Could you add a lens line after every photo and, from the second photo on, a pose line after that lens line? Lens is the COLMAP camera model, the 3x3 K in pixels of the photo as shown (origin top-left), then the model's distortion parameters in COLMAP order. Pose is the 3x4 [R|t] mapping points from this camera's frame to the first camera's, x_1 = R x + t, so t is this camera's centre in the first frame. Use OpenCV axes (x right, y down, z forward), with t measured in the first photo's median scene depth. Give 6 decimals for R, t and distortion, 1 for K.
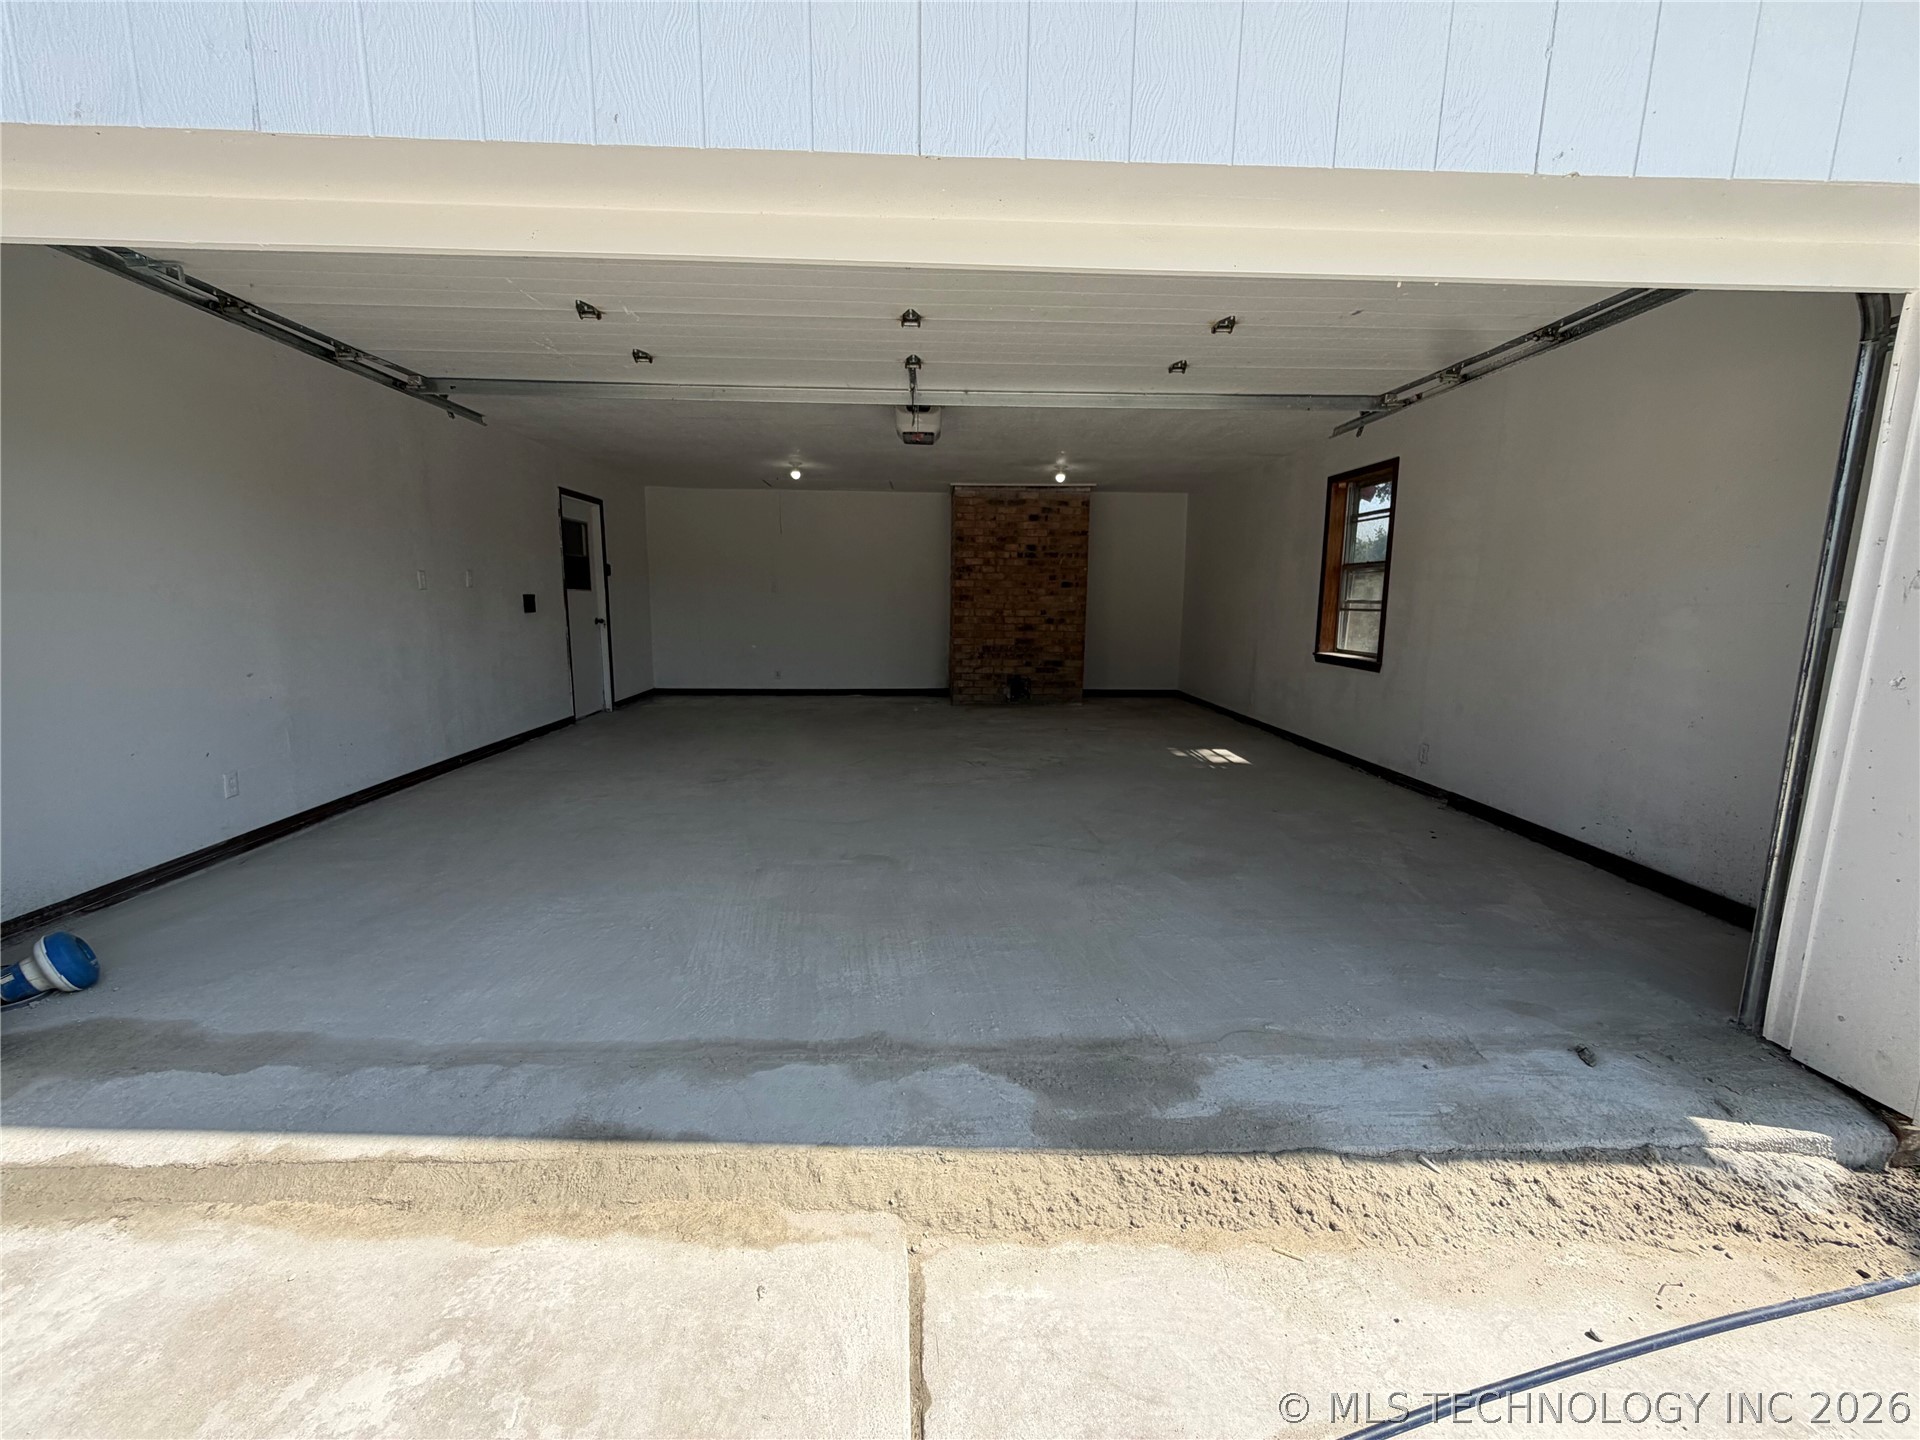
lens RADIAL K [[770.6, 0, 956.9], [0, 770.6, 720.6], [0, 0, 1]] dist [0.000403, 0.000259]
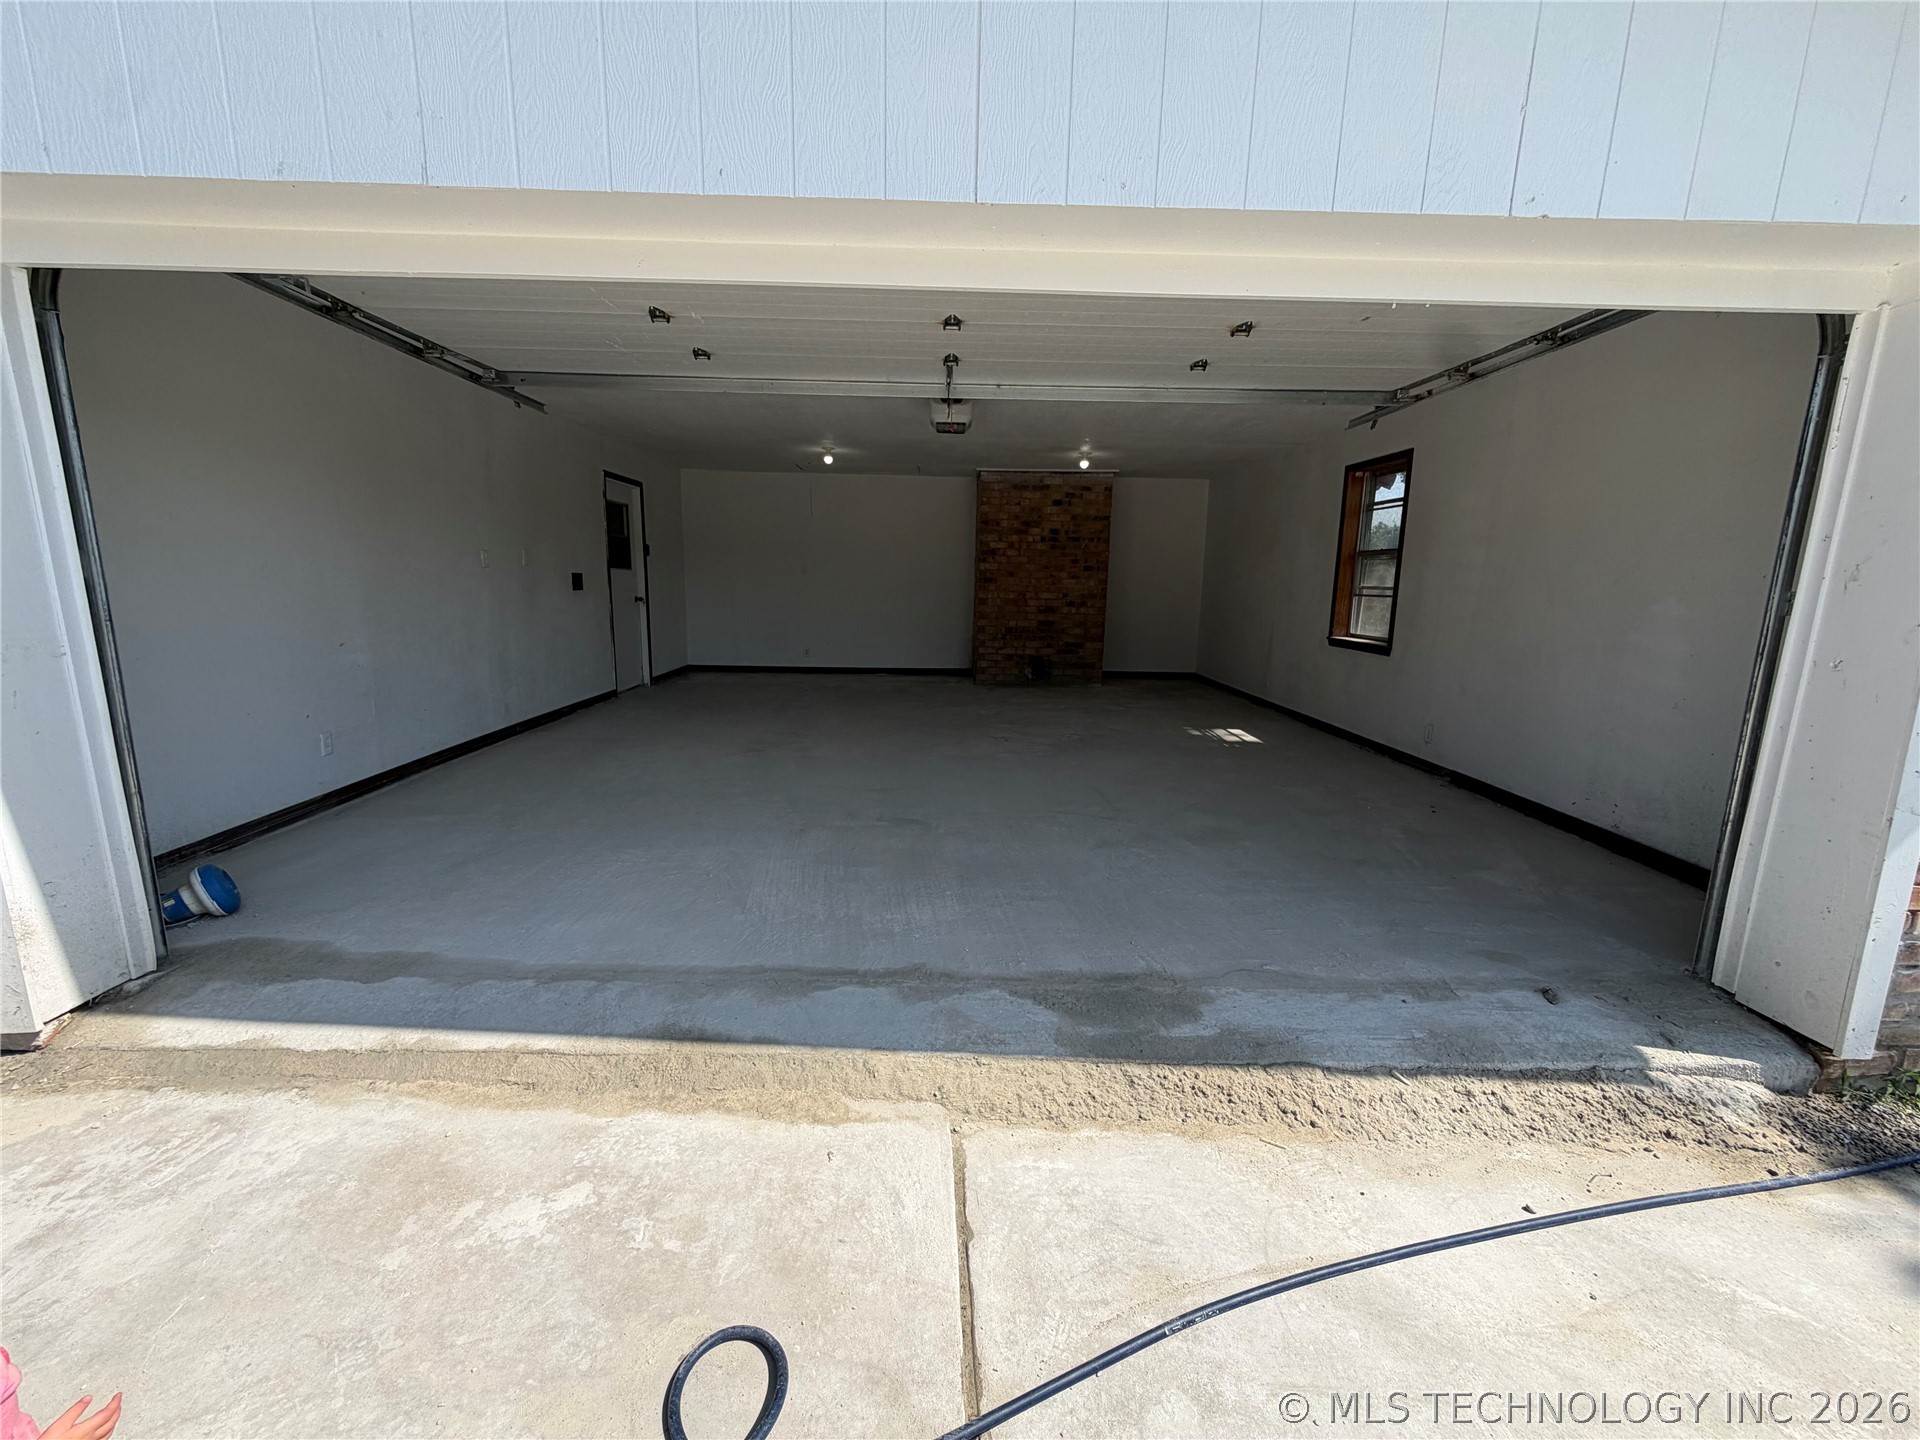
lens RADIAL K [[770.6, 0, 956.3], [0, 770.6, 721.7], [0, 0, 1]] dist [0.000403, 0.000259]
pose [[0.999650, 0.013835, -0.022531, -0.029240], [-0.013292, 0.999621, 0.024098, 0.021418], [0.022856, -0.023790, 0.999456, -0.137754]]
